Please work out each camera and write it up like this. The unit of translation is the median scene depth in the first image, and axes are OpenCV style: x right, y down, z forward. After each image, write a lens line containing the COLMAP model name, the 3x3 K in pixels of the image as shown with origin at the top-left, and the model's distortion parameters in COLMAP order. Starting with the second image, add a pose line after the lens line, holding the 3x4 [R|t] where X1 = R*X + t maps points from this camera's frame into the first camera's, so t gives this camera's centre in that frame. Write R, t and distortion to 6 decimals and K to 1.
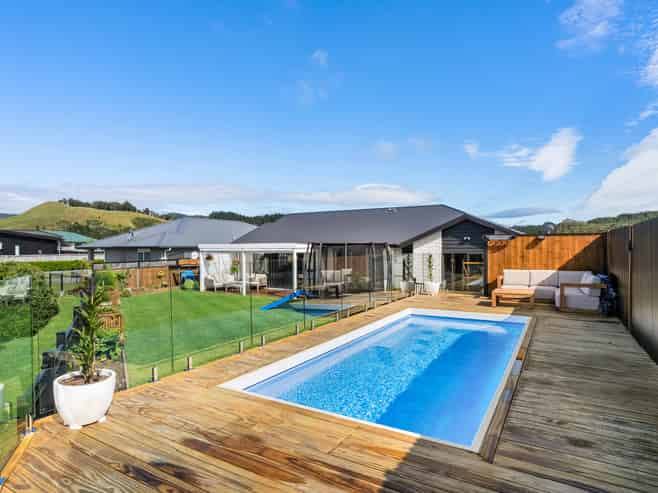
lens RADIAL K [[383.1, 0, 329.8], [0, 383.1, 246.5], [0, 0, 1]] dist [0.000537, -0.001169]
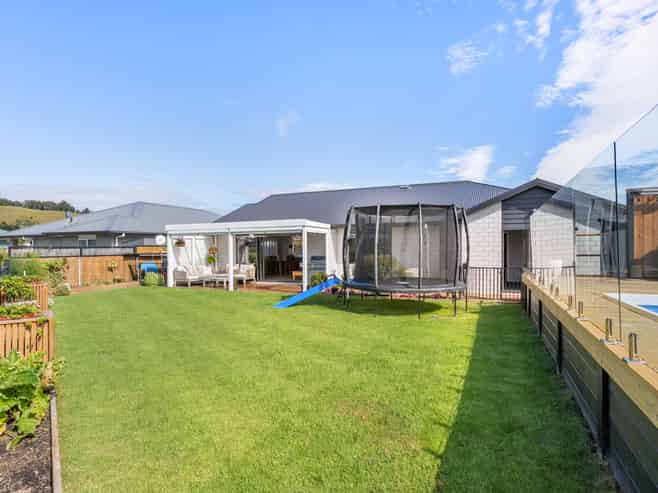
lens RADIAL K [[373.9, 0, 329.0], [0, 373.9, 247.9], [0, 0, 1]] dist [-0.000899, 0.003114]
pose [[0.991591, -0.002052, 0.129391, -0.115451], [0.002217, 0.999997, -0.001132, 0.039996], [-0.129389, 0.001409, 0.991593, 0.219510]]
